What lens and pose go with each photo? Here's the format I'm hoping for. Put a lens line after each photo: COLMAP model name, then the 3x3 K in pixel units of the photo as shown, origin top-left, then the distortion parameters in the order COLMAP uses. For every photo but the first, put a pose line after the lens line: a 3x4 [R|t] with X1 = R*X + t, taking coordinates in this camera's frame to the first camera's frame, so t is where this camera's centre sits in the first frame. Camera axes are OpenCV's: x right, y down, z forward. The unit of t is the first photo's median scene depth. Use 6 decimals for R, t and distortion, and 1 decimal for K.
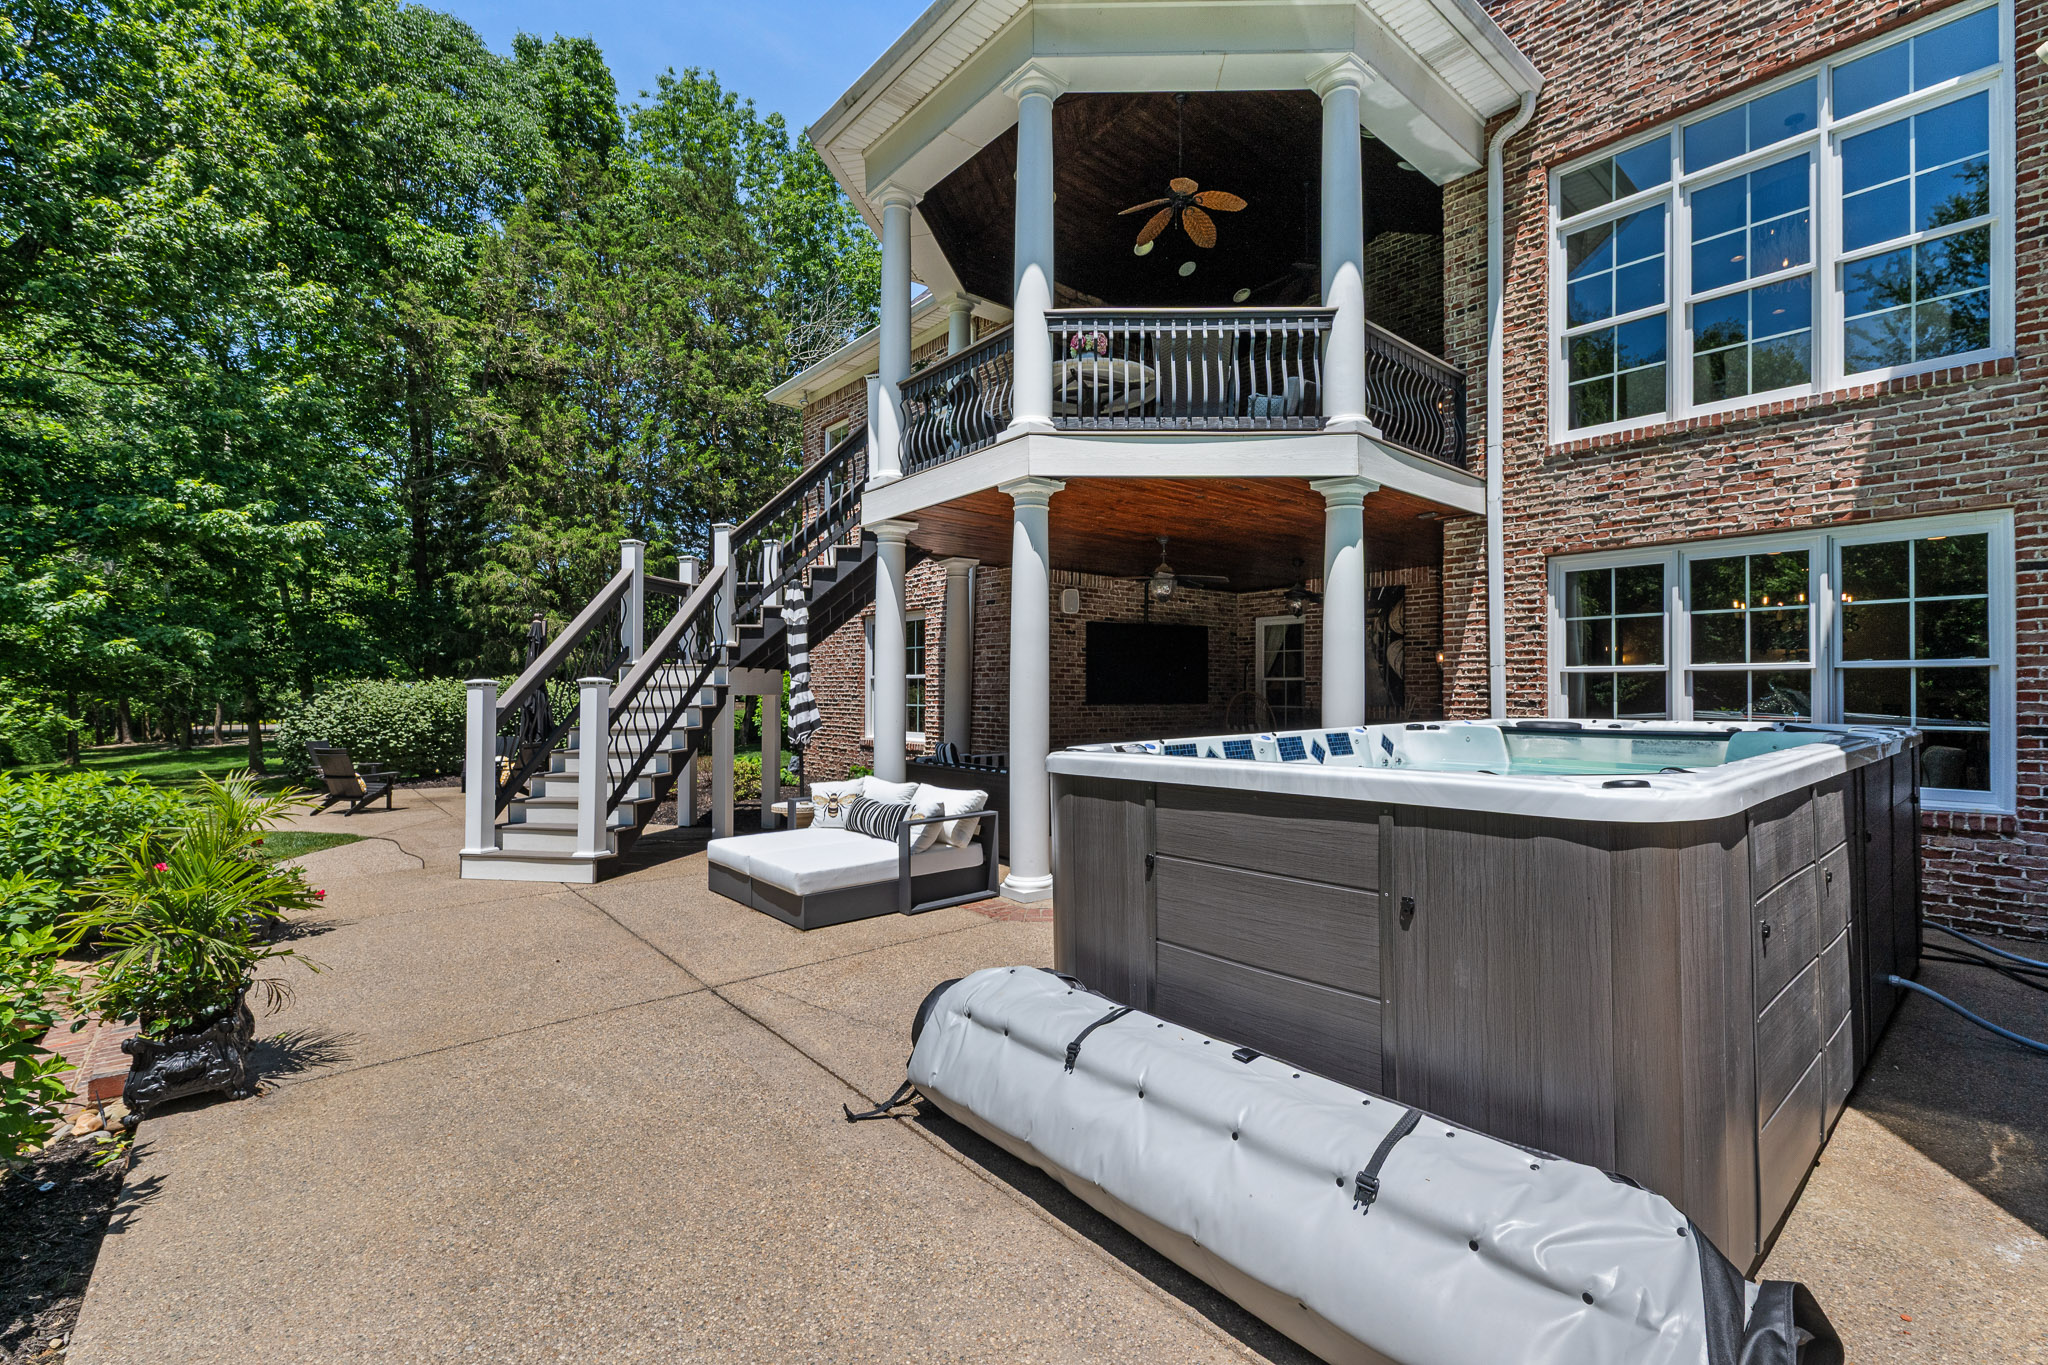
lens RADIAL K [[882.7, 0, 1024.9], [0, 882.7, 688.4], [0, 0, 1]] dist [-0.000364, -0.000005]
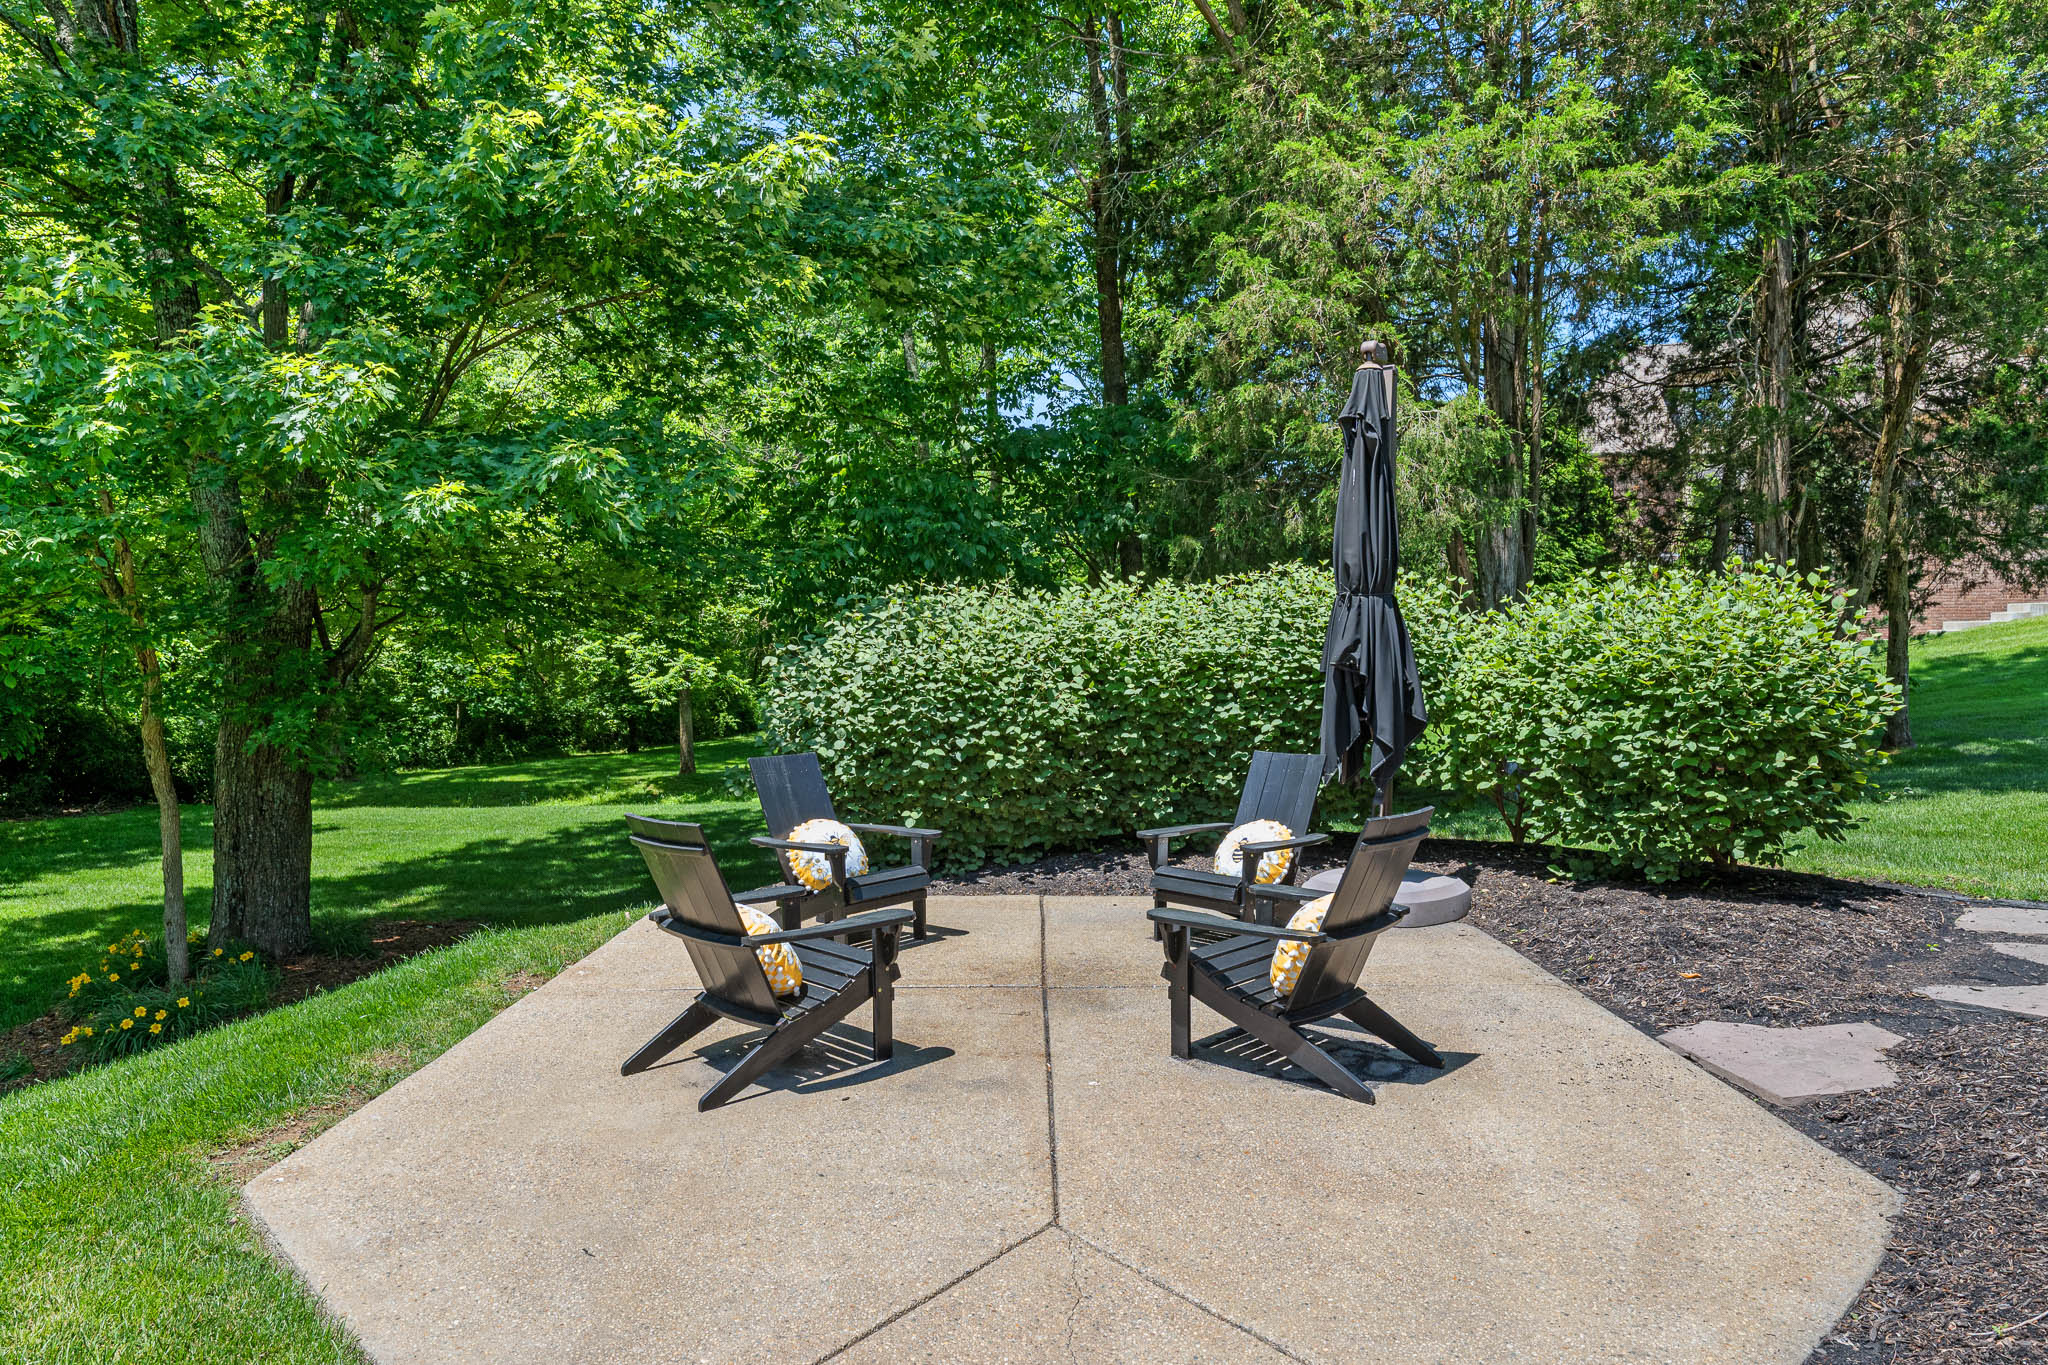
lens RADIAL K [[1274.5, 0, 1022.8], [0, 1274.5, 681.3], [0, 0, 1]] dist [0.005228, 0.000478]
pose [[0.749760, 0.003174, -0.661702, -0.388373], [0.015765, 0.999619, 0.022658, 0.020822], [0.661522, -0.027420, 0.749424, 0.653639]]
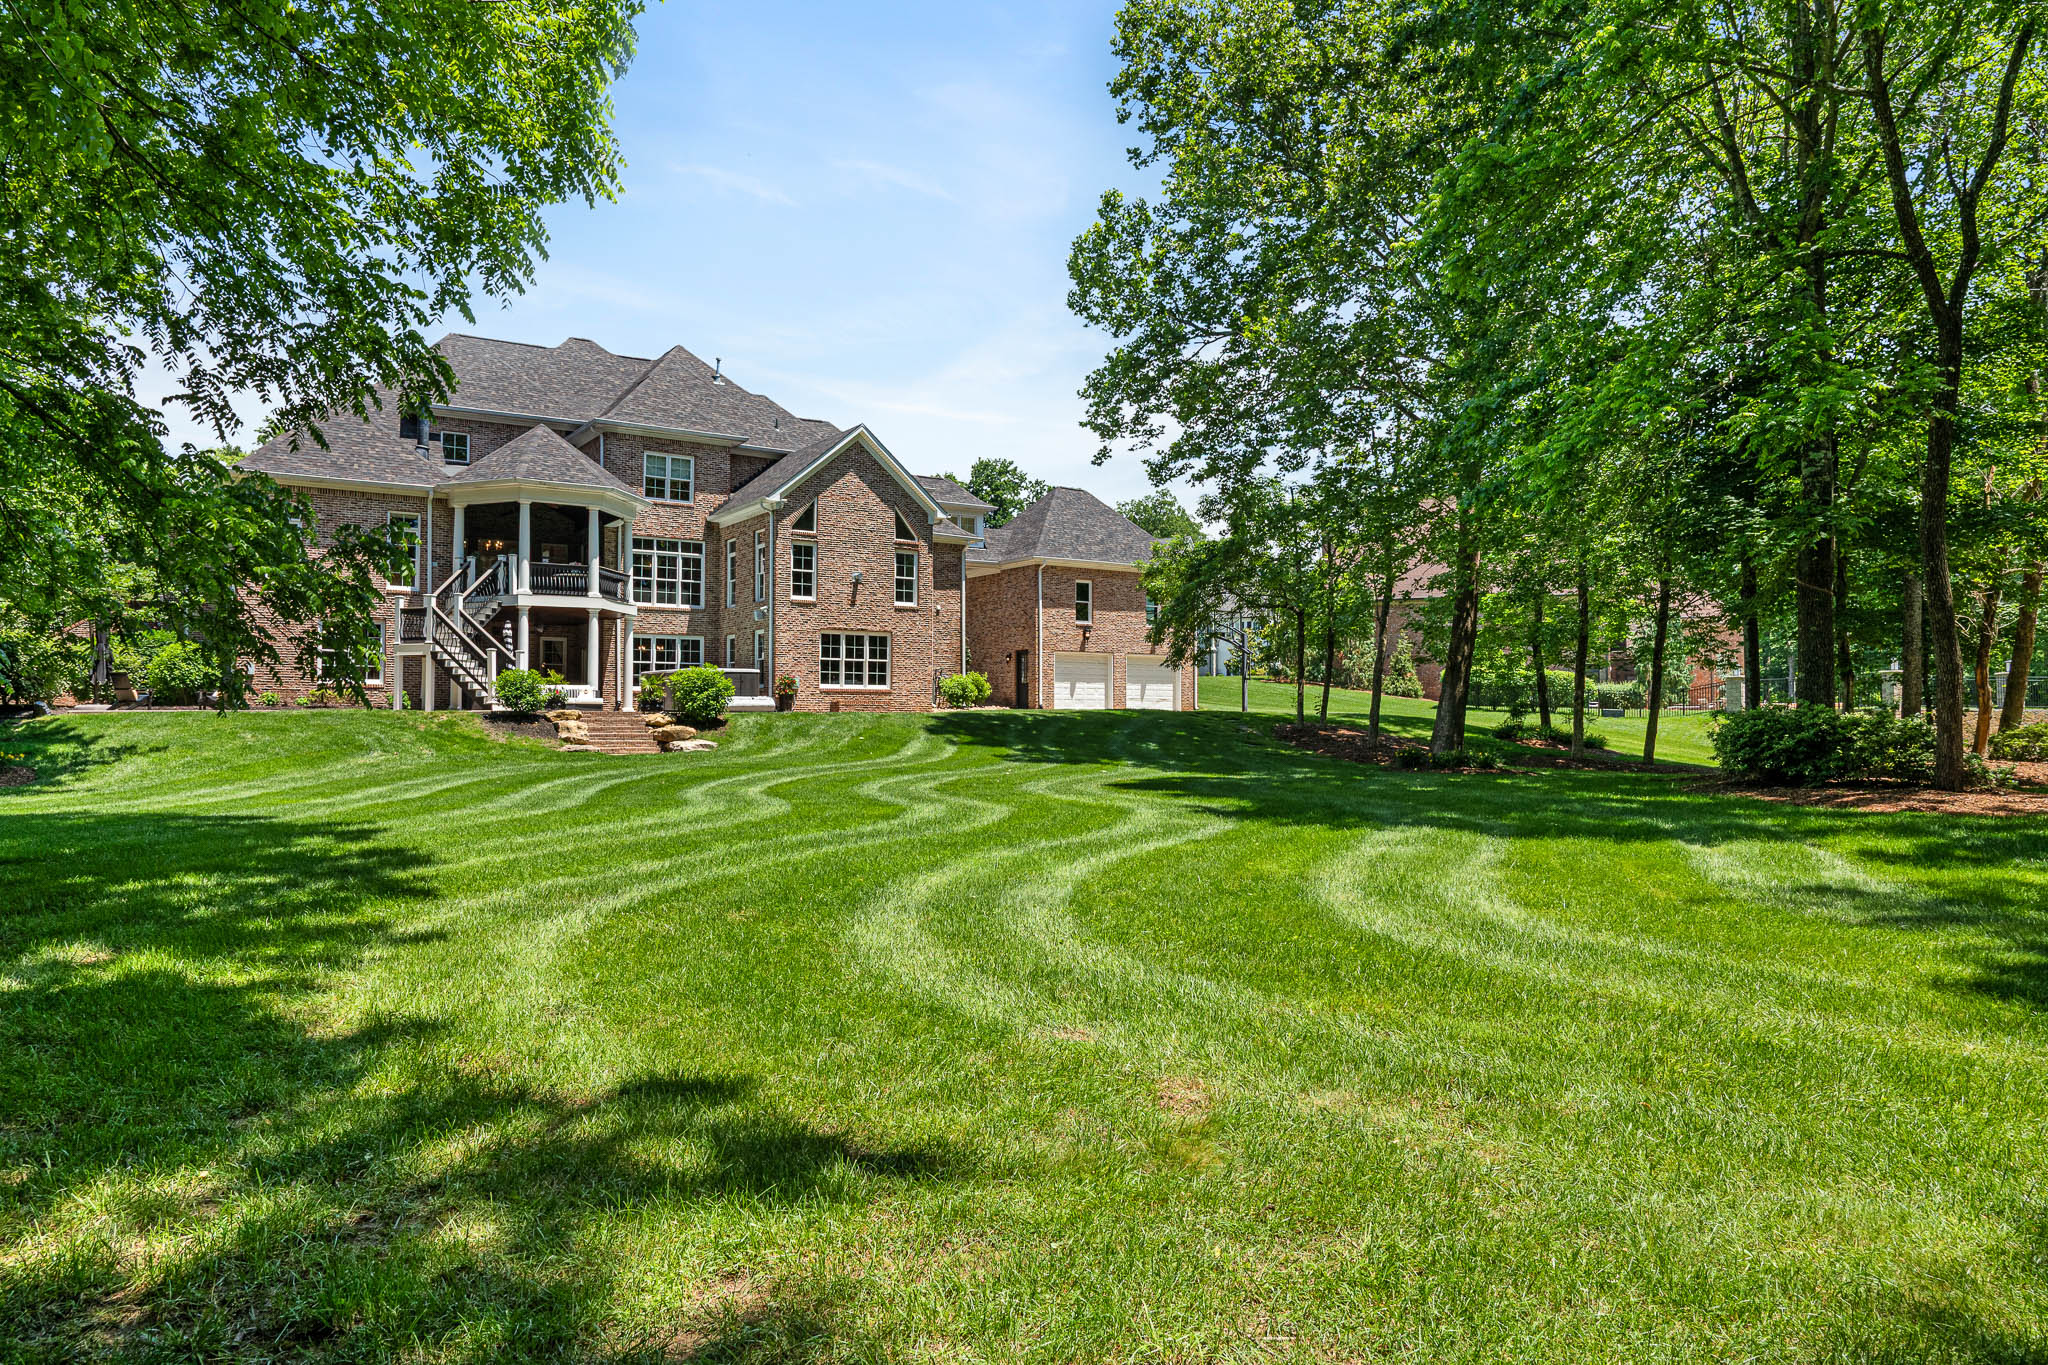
lens RADIAL K [[1377.9, 0, 1030.9], [0, 1377.9, 683.2], [0, 0, 1]] dist [-0.012202, -0.000983]
pose [[0.122609, 0.033136, 0.991902, -2.777852], [-0.004428, 0.999451, -0.032841, 0.142053], [-0.992445, -0.000365, 0.122688, -0.811511]]
